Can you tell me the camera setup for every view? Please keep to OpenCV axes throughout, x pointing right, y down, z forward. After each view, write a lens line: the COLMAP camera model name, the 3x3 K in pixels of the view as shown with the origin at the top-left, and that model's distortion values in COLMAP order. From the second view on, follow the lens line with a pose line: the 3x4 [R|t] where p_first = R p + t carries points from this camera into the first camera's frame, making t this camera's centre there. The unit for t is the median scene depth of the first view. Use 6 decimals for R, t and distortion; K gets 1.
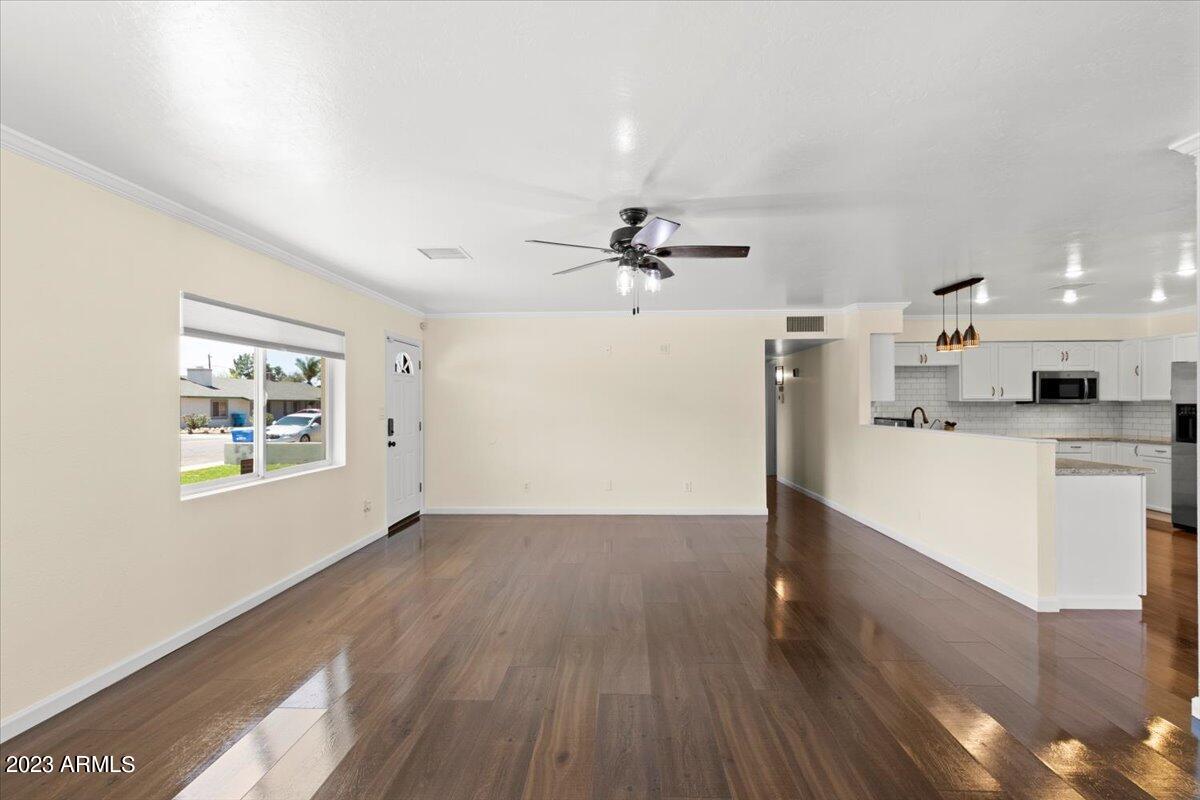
lens RADIAL K [[549.5, 0, 604.2], [0, 549.5, 403.6], [0, 0, 1]] dist [0.008341, -0.003024]
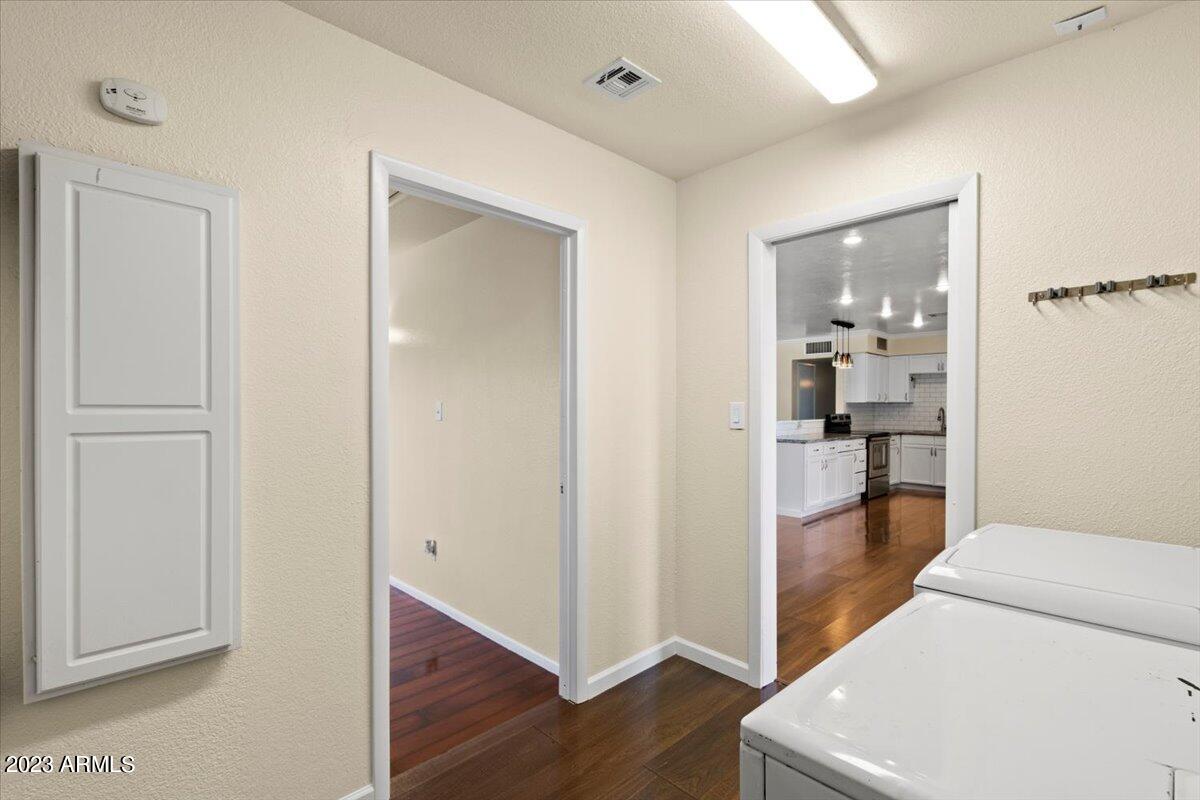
lens RADIAL K [[549.5, 0, 602.0], [0, 549.5, 411.9], [0, 0, 1]] dist [0.008341, -0.003024]
pose [[0.715842, 0.013918, -0.698124, 0.955207], [-0.005800, 0.999885, 0.013987, 0.003543], [0.698238, -0.005963, 0.715840, -0.381889]]
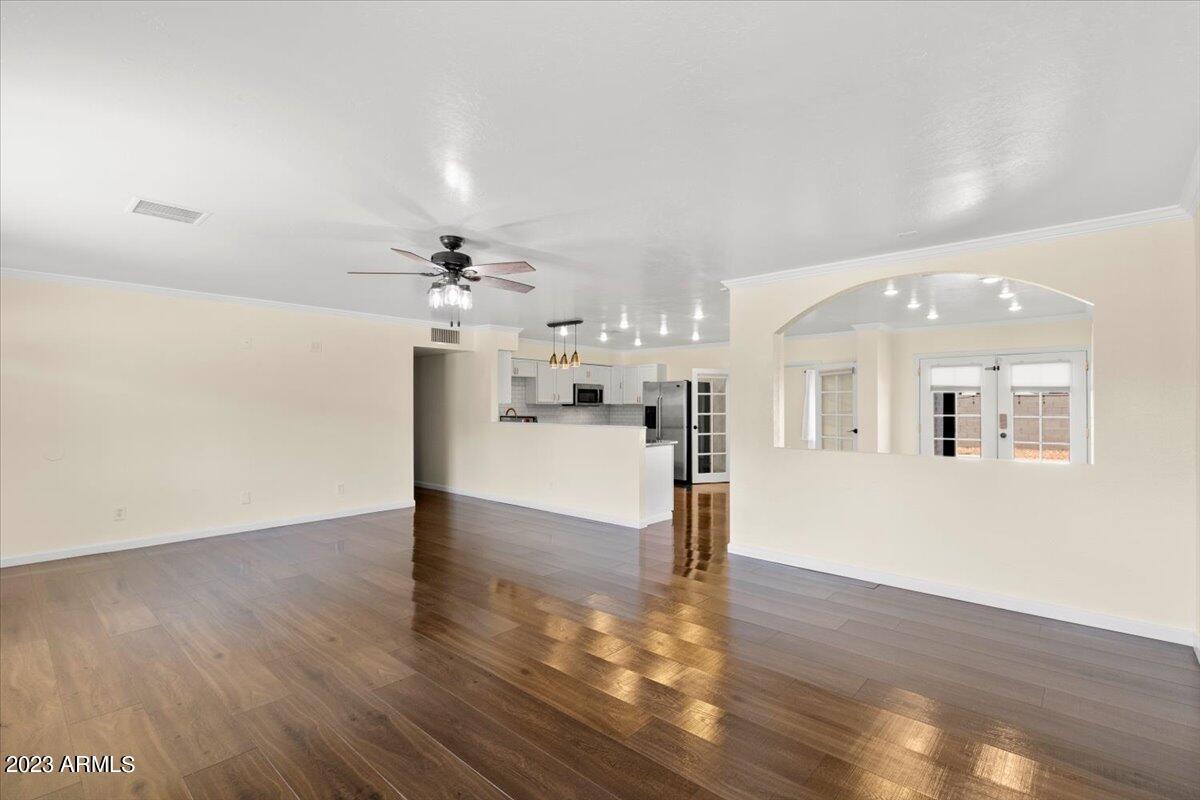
lens RADIAL K [[549.5, 0, 606.7], [0, 549.5, 400.8], [0, 0, 1]] dist [0.008341, -0.003024]
pose [[0.638082, 0.010642, 0.769895, -0.305735], [-0.002622, 0.999929, -0.011648, 0.003863], [-0.769964, 0.005413, 0.638065, 0.003598]]
